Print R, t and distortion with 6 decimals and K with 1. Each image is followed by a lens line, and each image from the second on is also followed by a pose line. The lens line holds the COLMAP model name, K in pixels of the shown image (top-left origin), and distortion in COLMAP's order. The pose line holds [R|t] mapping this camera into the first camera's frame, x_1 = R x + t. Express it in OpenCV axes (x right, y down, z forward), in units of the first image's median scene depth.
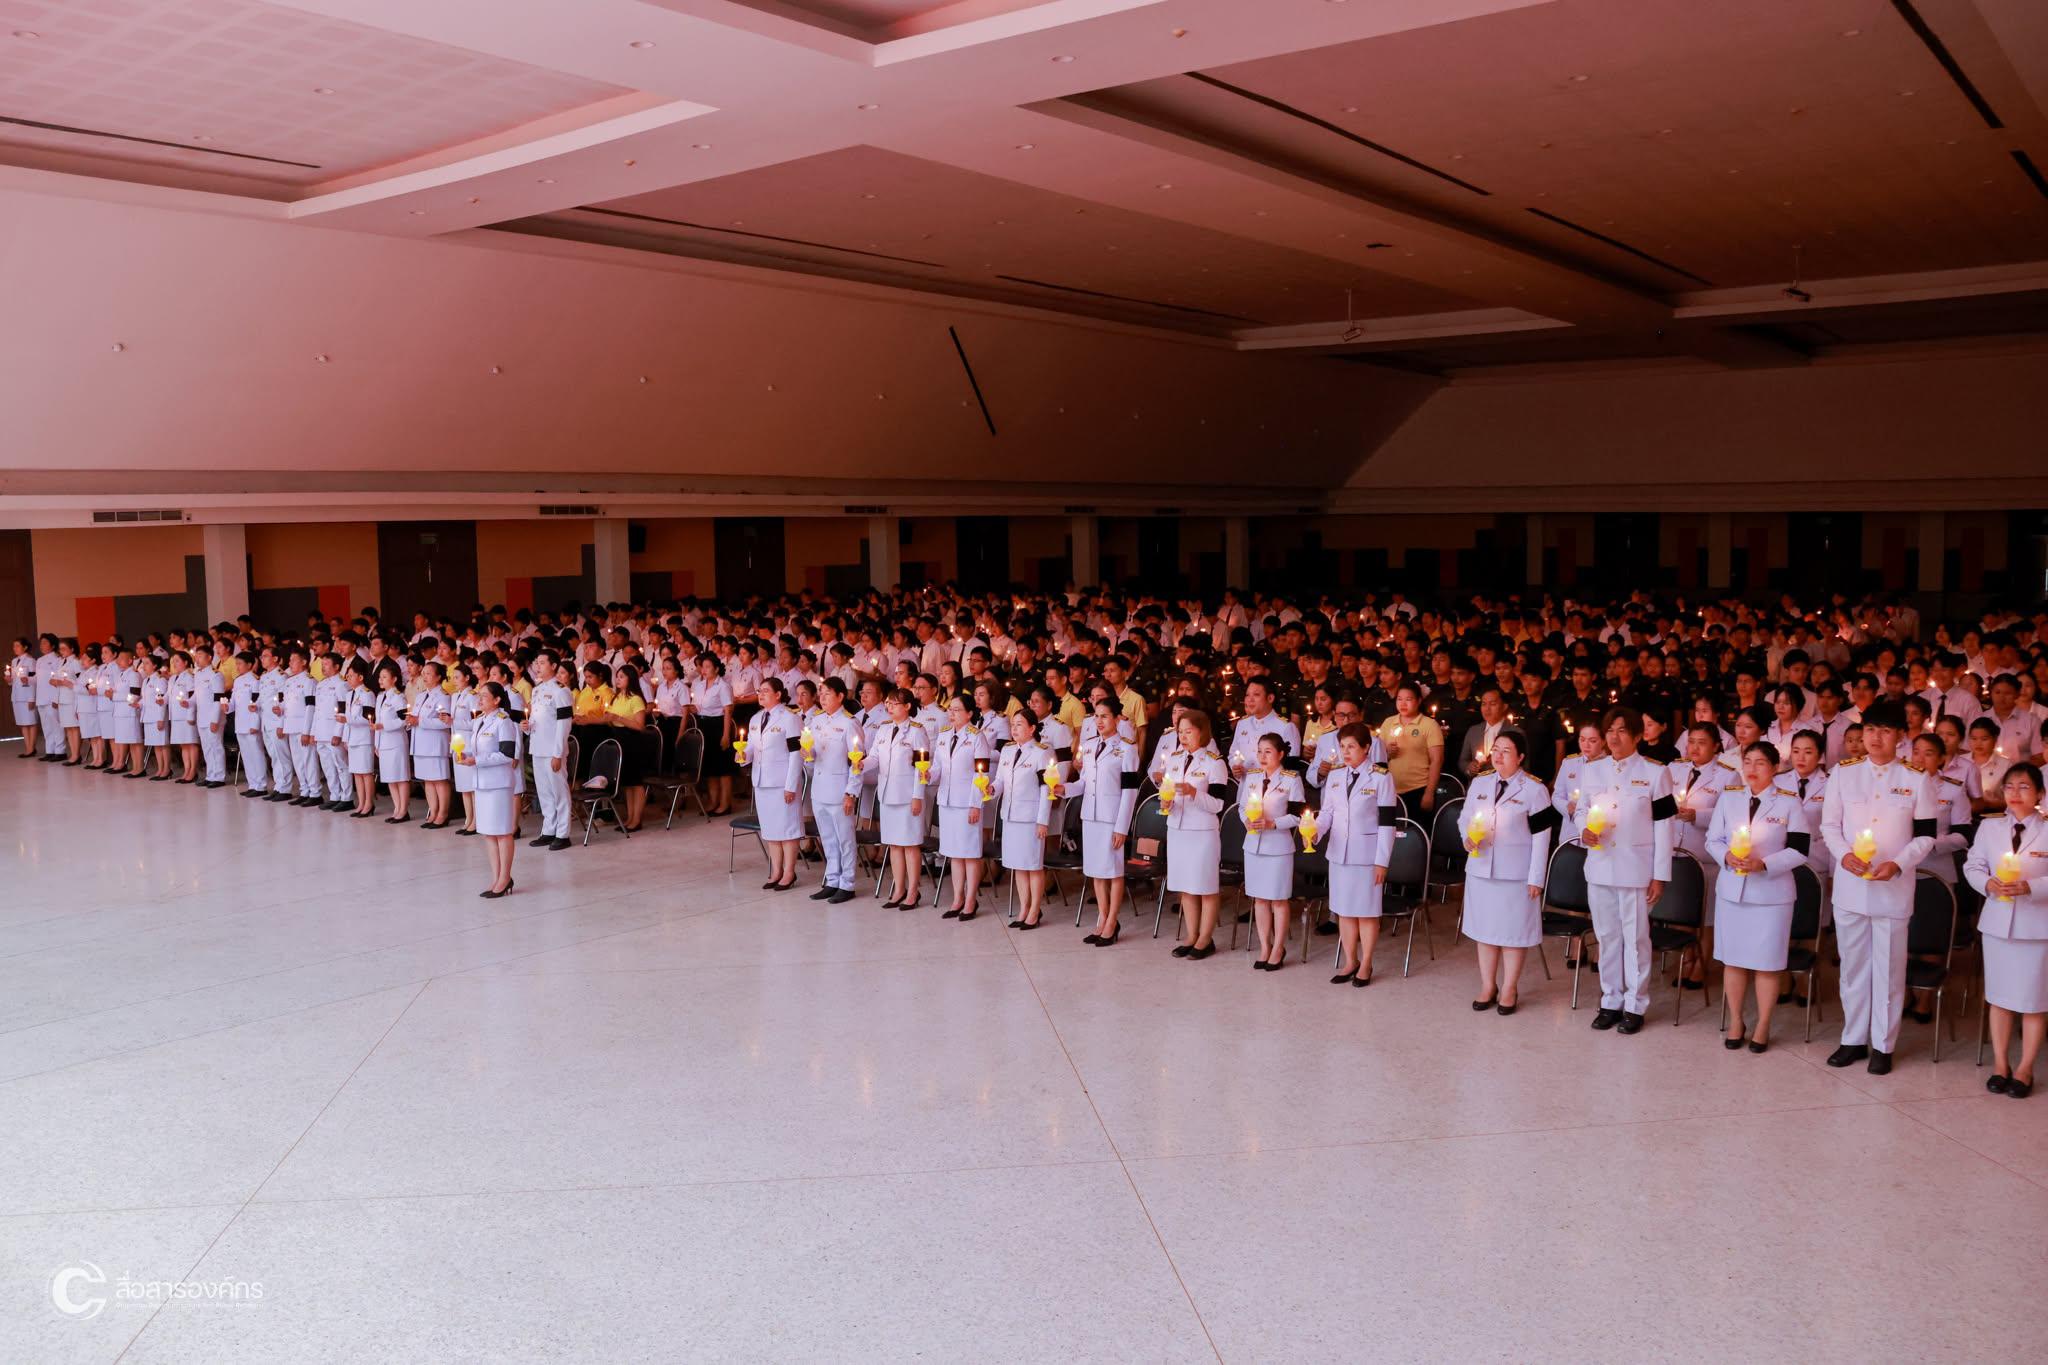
lens RADIAL K [[1728.0, 0, 1024.0], [0, 1728.0, 682.5], [0, 0, 1]] dist [-0.179690, 0.192636]
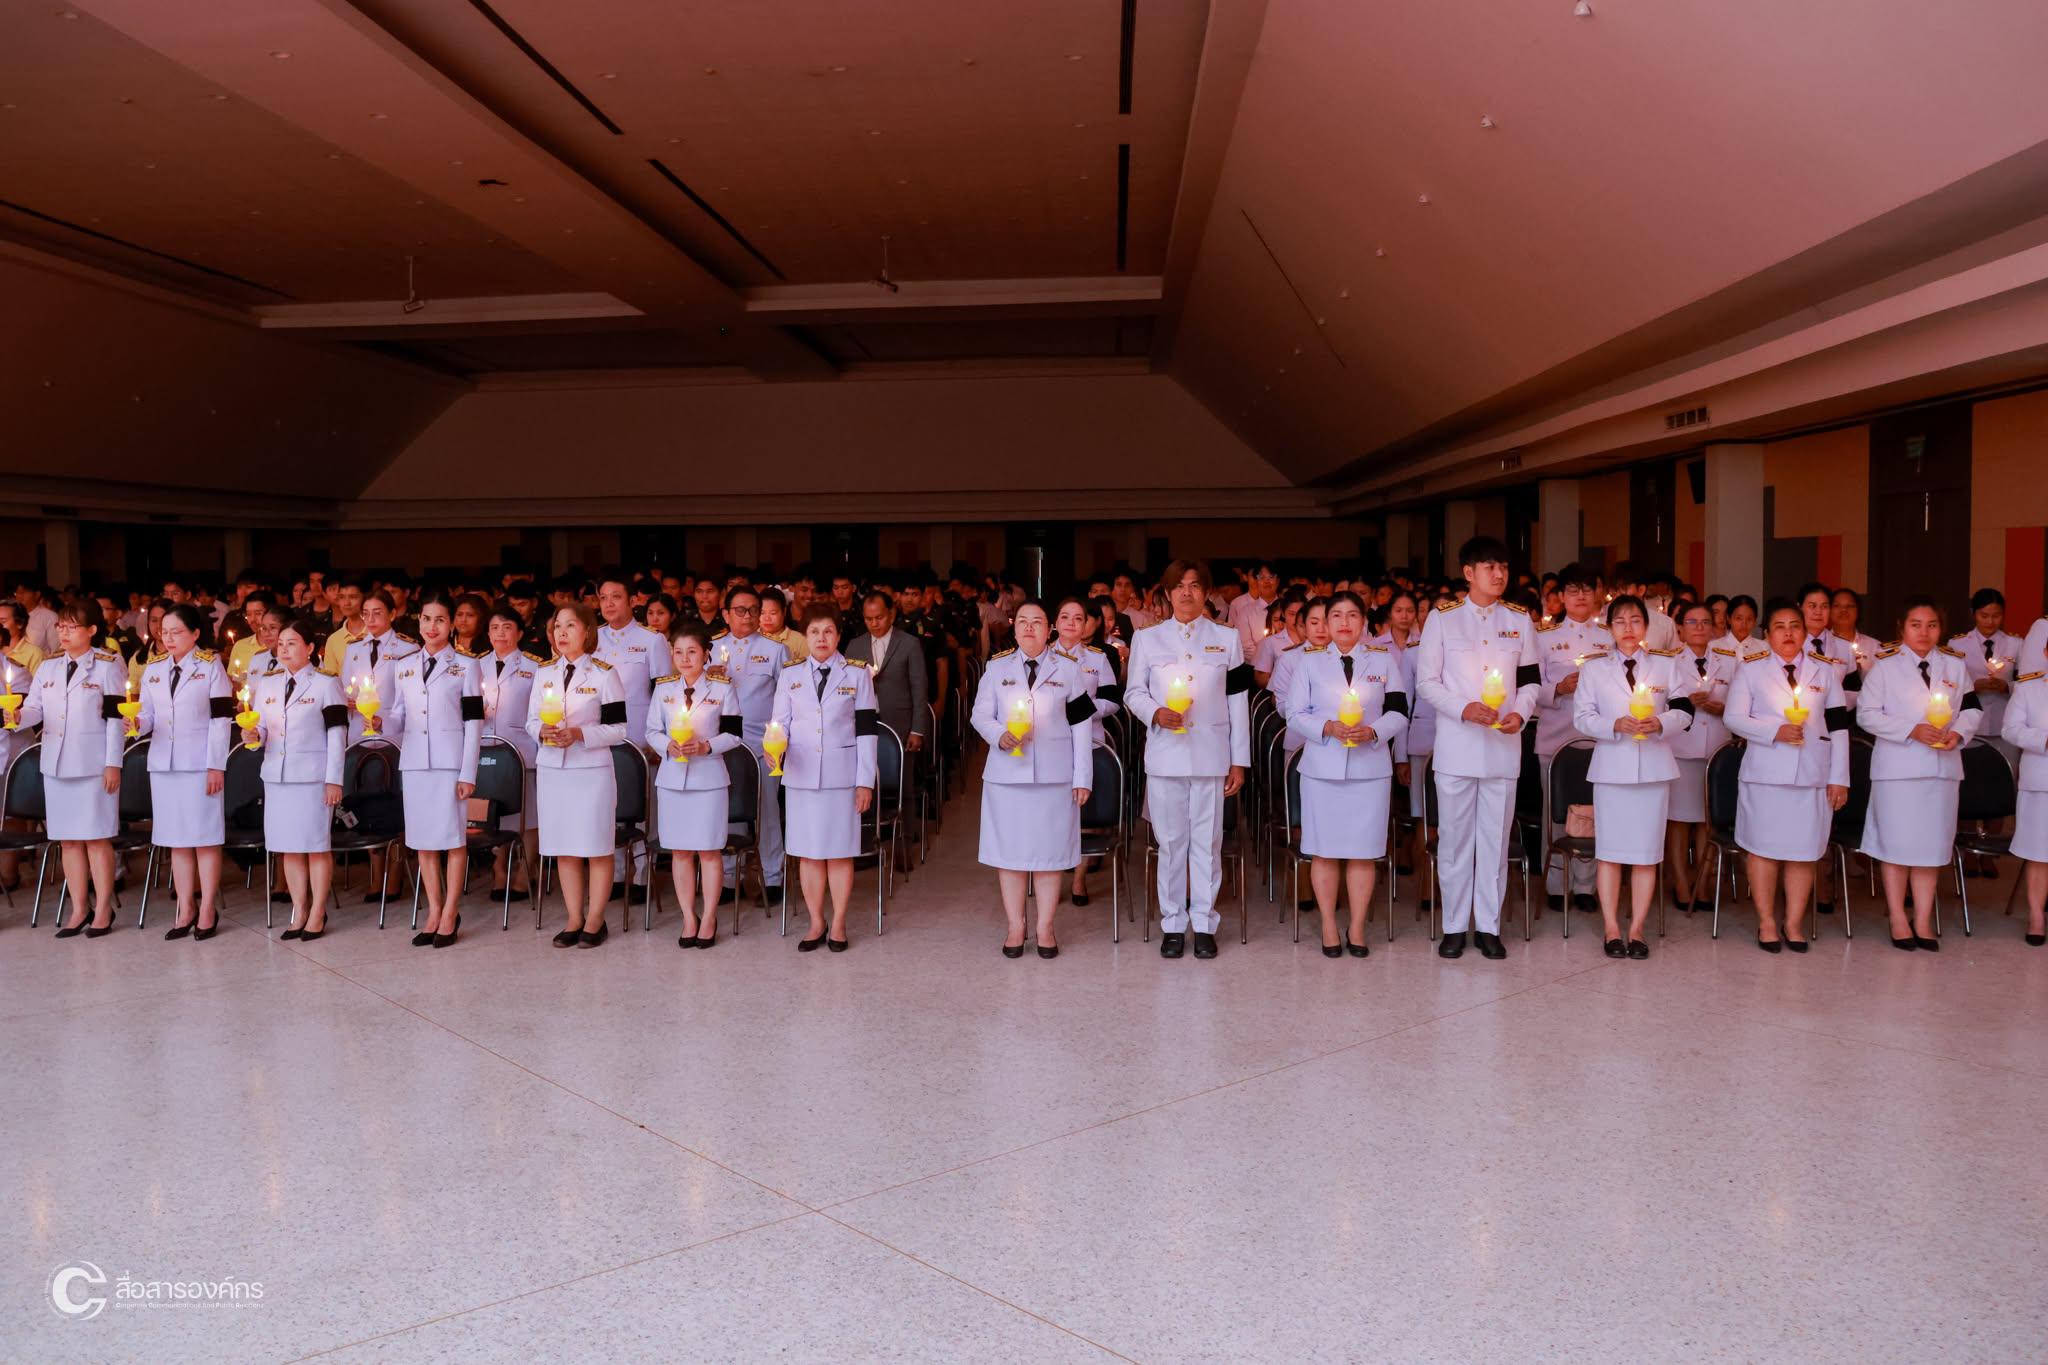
lens RADIAL K [[1728.0, 0, 1024.0], [0, 1728.0, 682.5], [0, 0, 1]] dist [-0.179690, 0.192636]
pose [[0.824230, -0.030830, 0.565415, -0.160237], [0.048003, 0.998727, -0.015519, 0.073116], [-0.564217, 0.039933, 0.824661, 0.313198]]
